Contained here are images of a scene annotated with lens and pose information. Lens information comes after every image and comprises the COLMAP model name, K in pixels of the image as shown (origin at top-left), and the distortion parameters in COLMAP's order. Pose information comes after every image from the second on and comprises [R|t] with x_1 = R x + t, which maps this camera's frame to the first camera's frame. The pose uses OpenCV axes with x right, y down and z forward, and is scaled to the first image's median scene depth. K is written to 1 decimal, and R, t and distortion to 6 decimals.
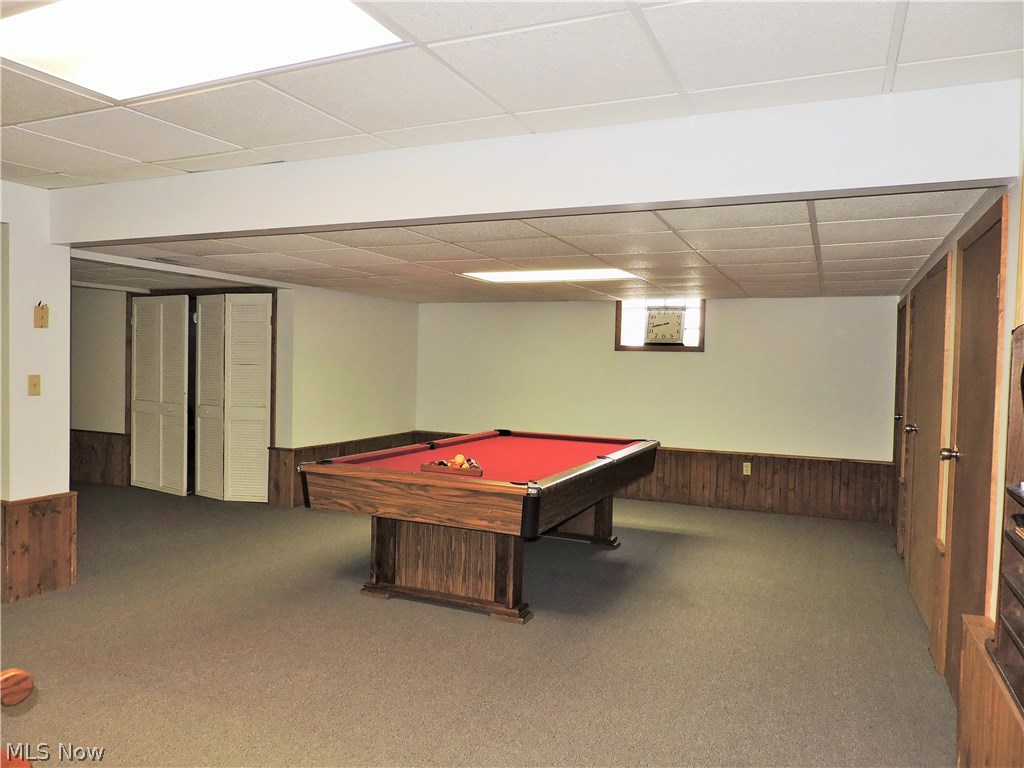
lens RADIAL K [[729.2, 0, 512.0], [0, 729.2, 384.0], [0, 0, 1]] dist [-0.020898, 0.003415]
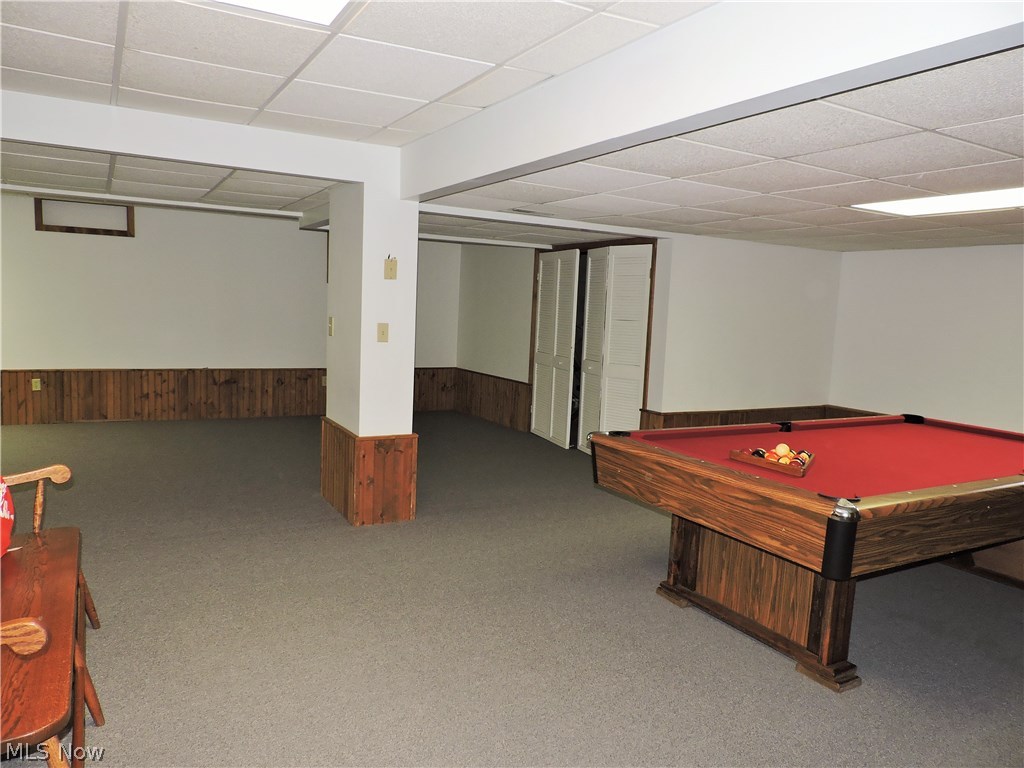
lens RADIAL K [[729.2, 0, 512.0], [0, 729.2, 384.0], [0, 0, 1]] dist [-0.020898, 0.003415]
pose [[0.803876, 0.074947, -0.590057, 0.138927], [-0.042435, 0.996728, 0.068788, -0.004808], [0.593282, -0.030258, 0.804426, 0.227192]]
